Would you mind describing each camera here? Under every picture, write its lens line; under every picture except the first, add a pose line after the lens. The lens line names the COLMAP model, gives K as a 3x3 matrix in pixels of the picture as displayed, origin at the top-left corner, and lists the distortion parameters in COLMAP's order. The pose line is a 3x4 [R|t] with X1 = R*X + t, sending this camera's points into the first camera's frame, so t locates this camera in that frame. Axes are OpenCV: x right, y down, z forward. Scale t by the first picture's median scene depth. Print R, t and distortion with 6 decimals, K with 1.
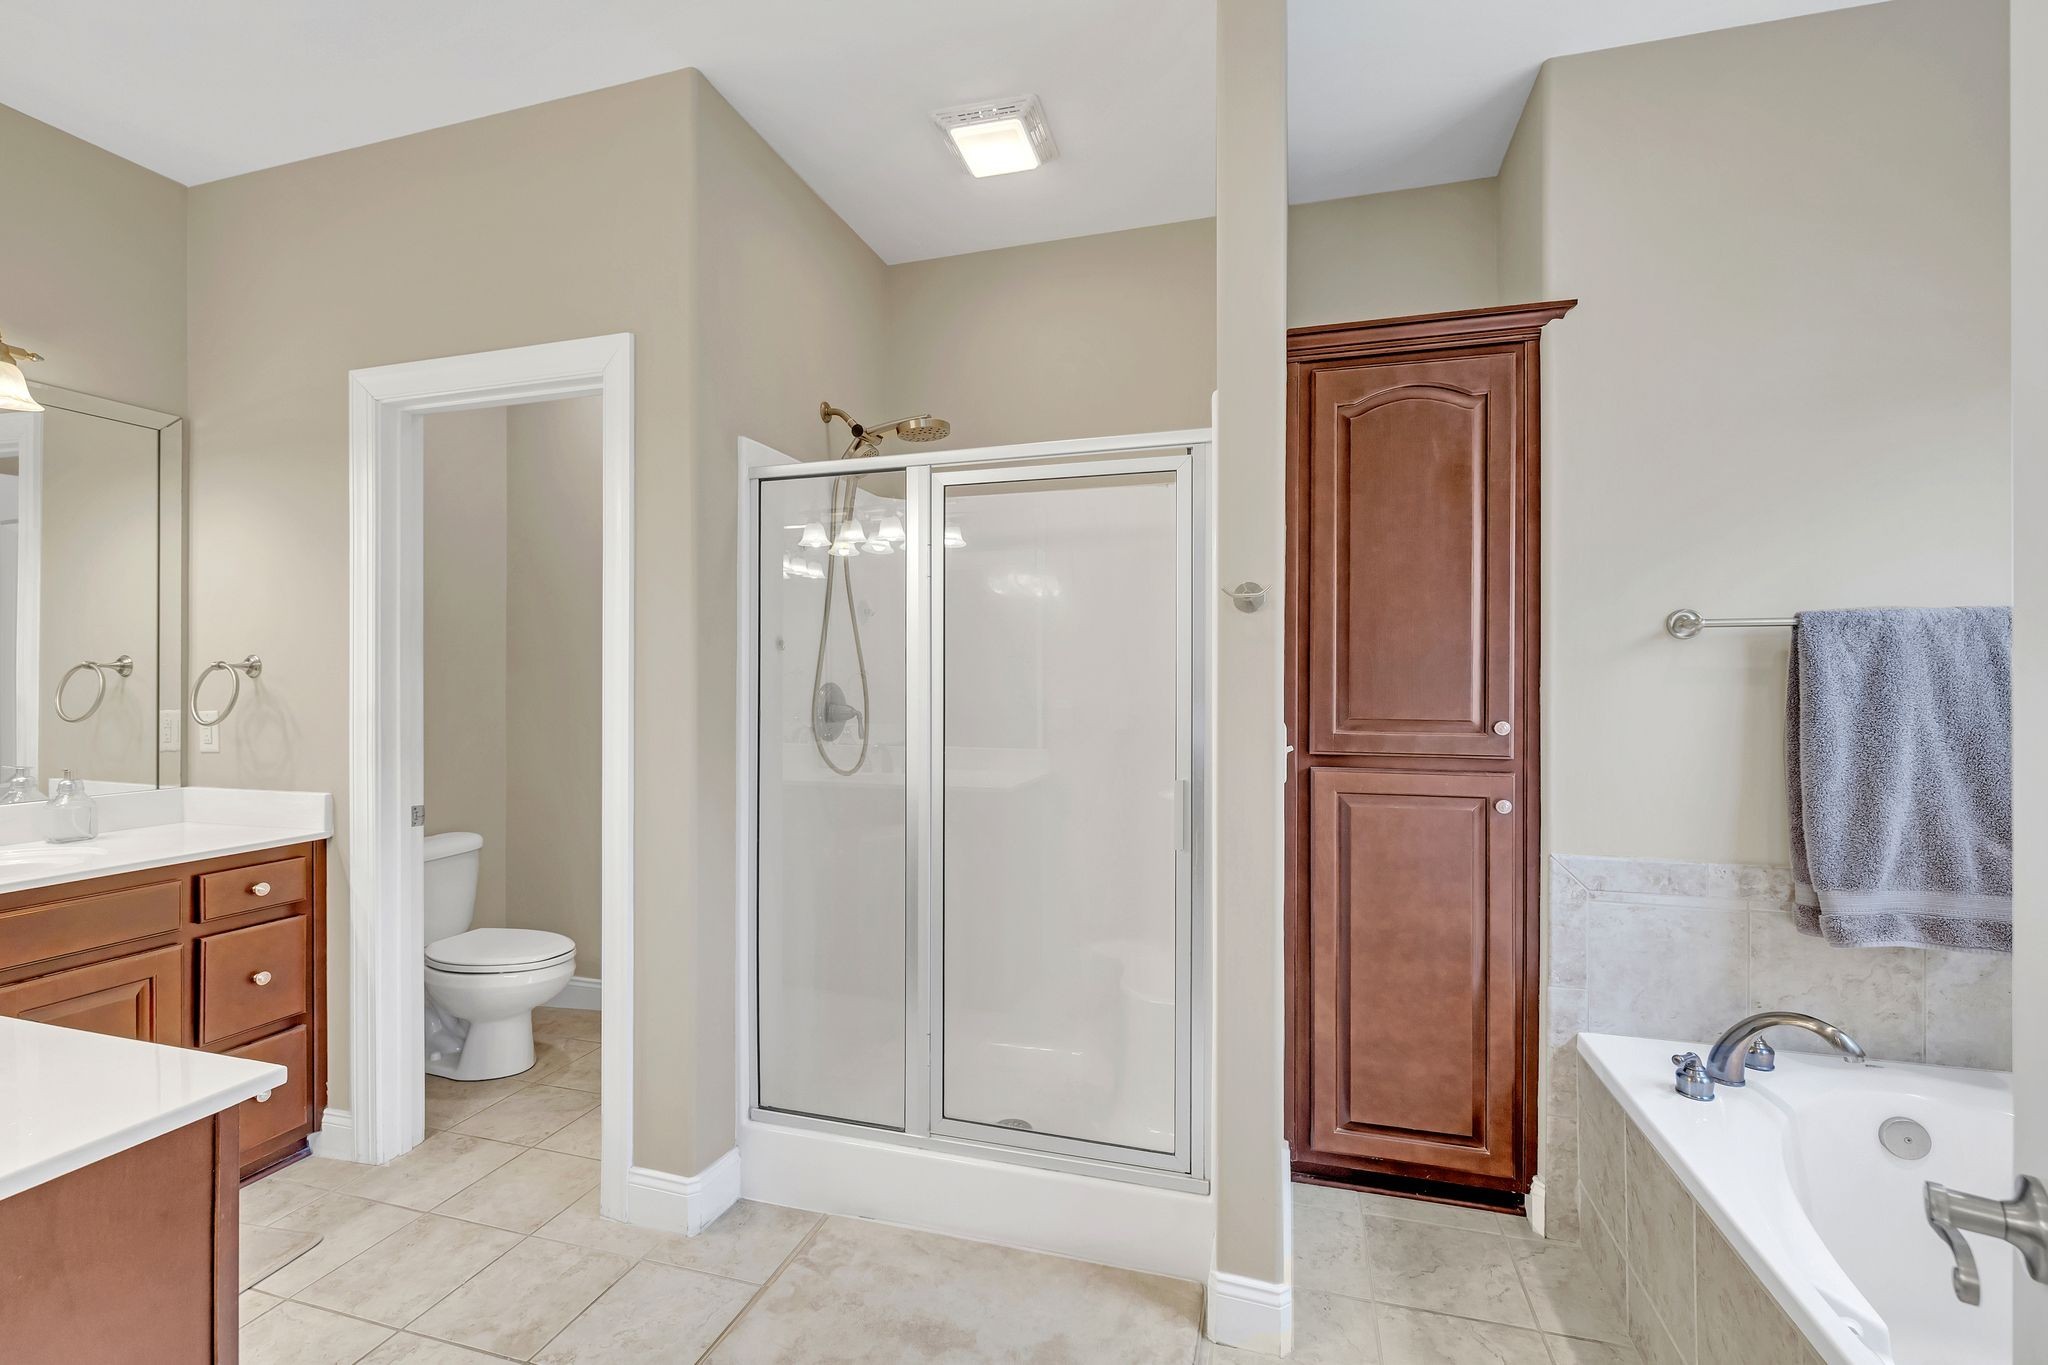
lens RADIAL K [[866.8, 0, 1019.3], [0, 866.8, 684.8], [0, 0, 1]] dist [0.000844, -0.000052]
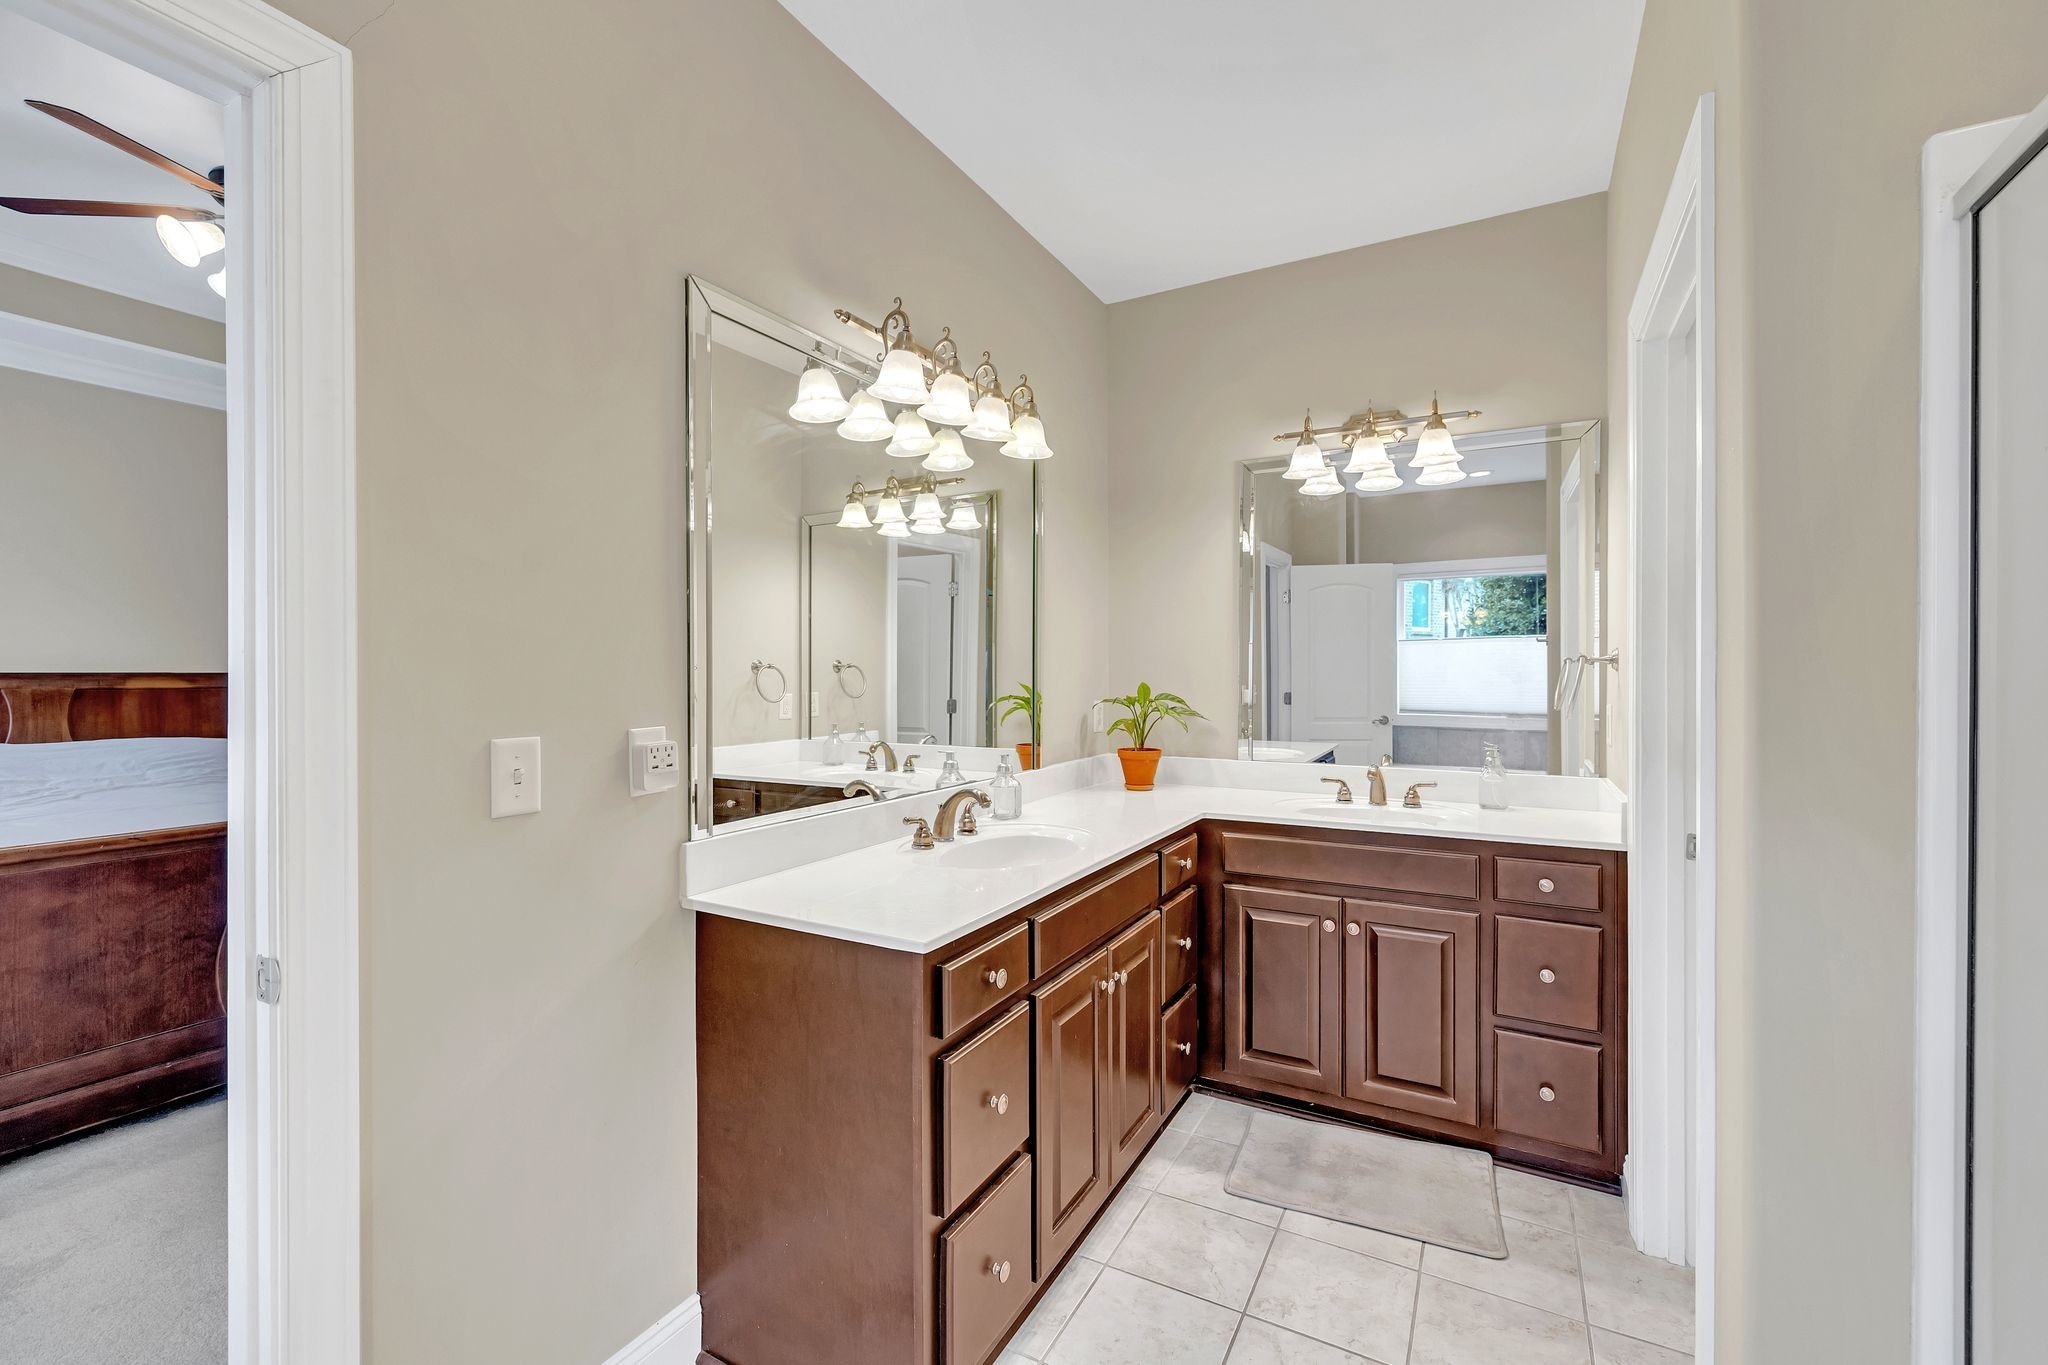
lens RADIAL K [[866.8, 0, 1014.2], [0, 866.8, 674.2], [0, 0, 1]] dist [0.000844, -0.000052]
pose [[-0.231226, -0.001609, -0.972899, 0.237681], [-0.000710, 0.999999, -0.001485, -0.004024], [0.972900, 0.000347, -0.231227, 0.652864]]
